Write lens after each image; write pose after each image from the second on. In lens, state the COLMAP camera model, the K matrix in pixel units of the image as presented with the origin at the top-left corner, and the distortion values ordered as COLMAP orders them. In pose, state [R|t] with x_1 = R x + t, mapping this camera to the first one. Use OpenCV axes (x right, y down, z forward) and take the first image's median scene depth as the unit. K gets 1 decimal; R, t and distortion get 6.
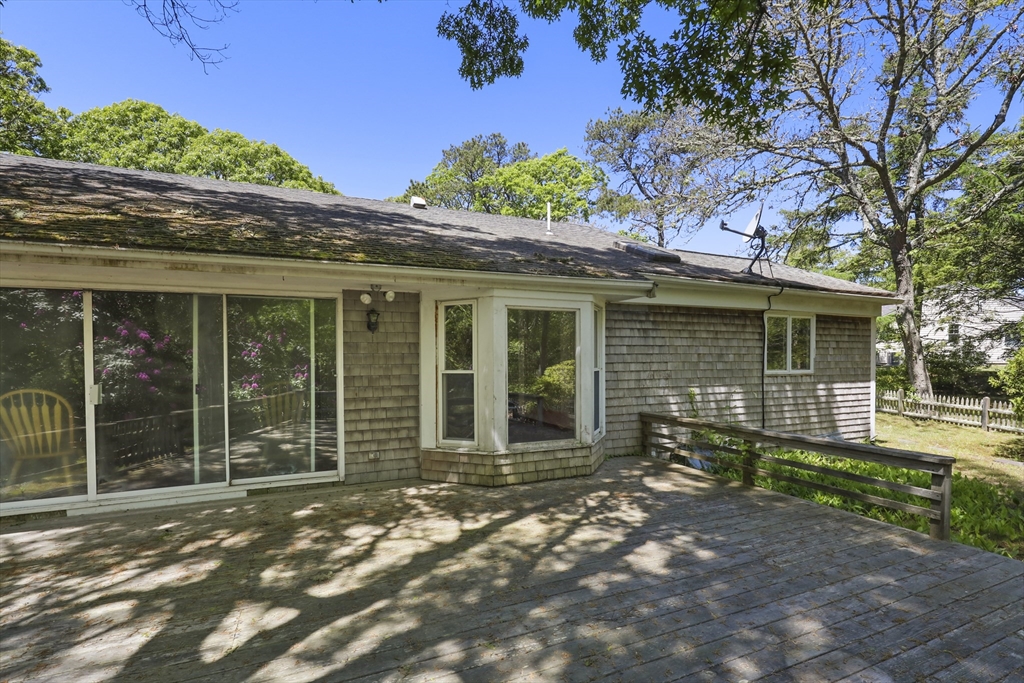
lens RADIAL K [[465.5, 0, 518.0], [0, 465.5, 361.9], [0, 0, 1]] dist [0.000459, -0.002728]
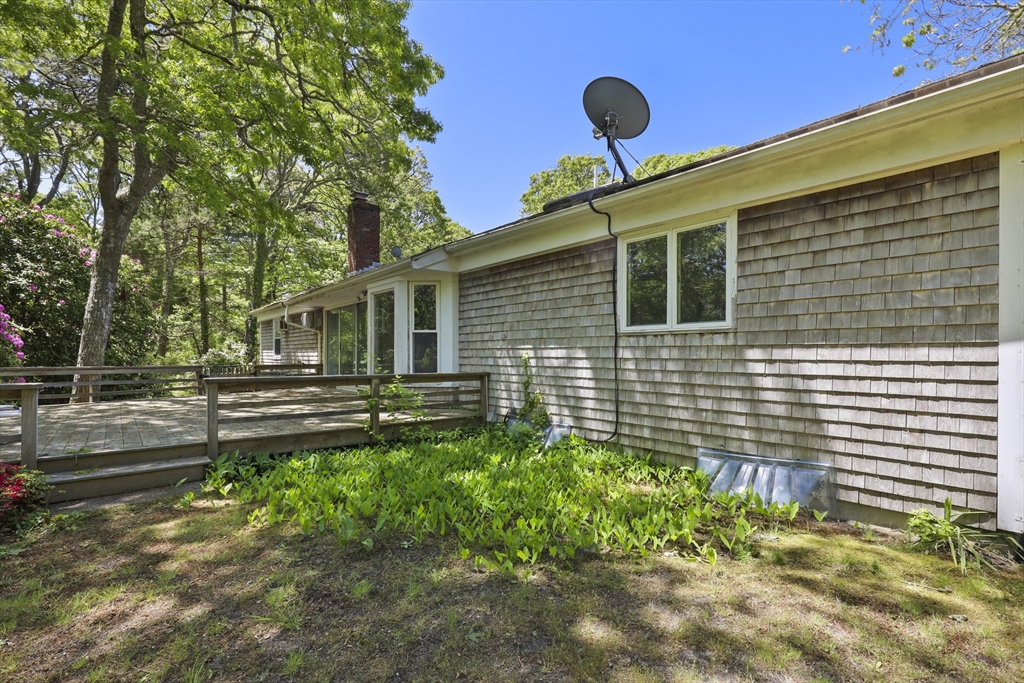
lens RADIAL K [[465.5, 0, 513.7], [0, 465.5, 354.7], [0, 0, 1]] dist [0.000459, -0.002728]
pose [[0.283711, 0.005340, -0.958895, 1.667228], [-0.008766, 0.999957, 0.002976, 0.085464], [0.958870, 0.007561, 0.283745, 0.996900]]
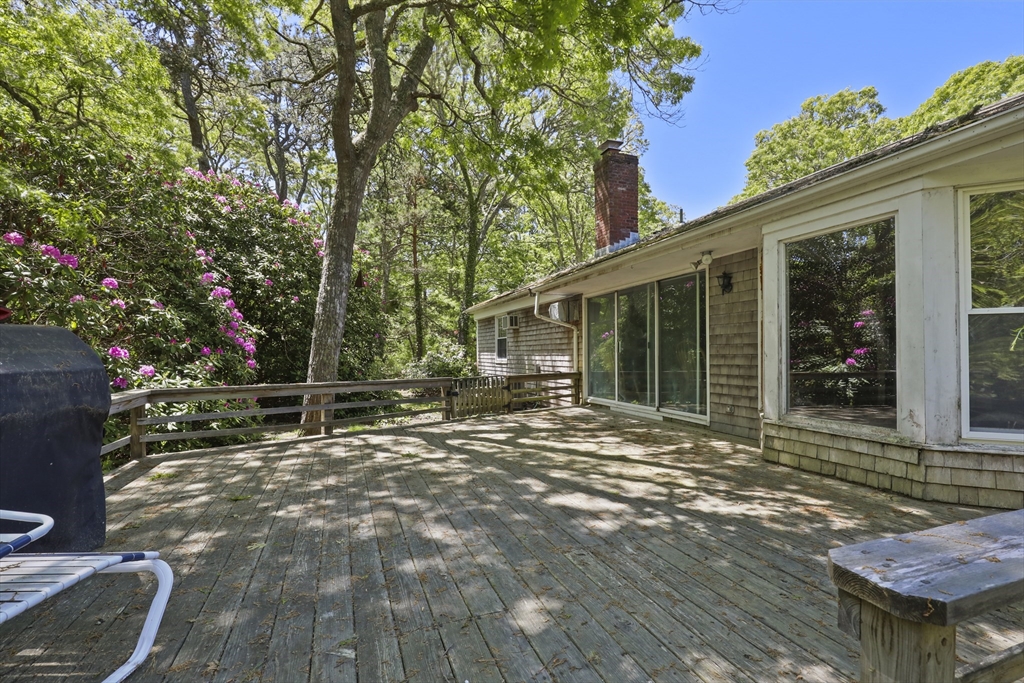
lens RADIAL K [[465.5, 0, 512.6], [0, 465.5, 347.1], [0, 0, 1]] dist [0.000459, -0.002728]
pose [[-0.067745, -0.008103, -0.997670, 0.788463], [-0.001303, 0.999967, -0.008033, 0.068602], [0.997702, 0.000756, -0.067753, 0.577733]]
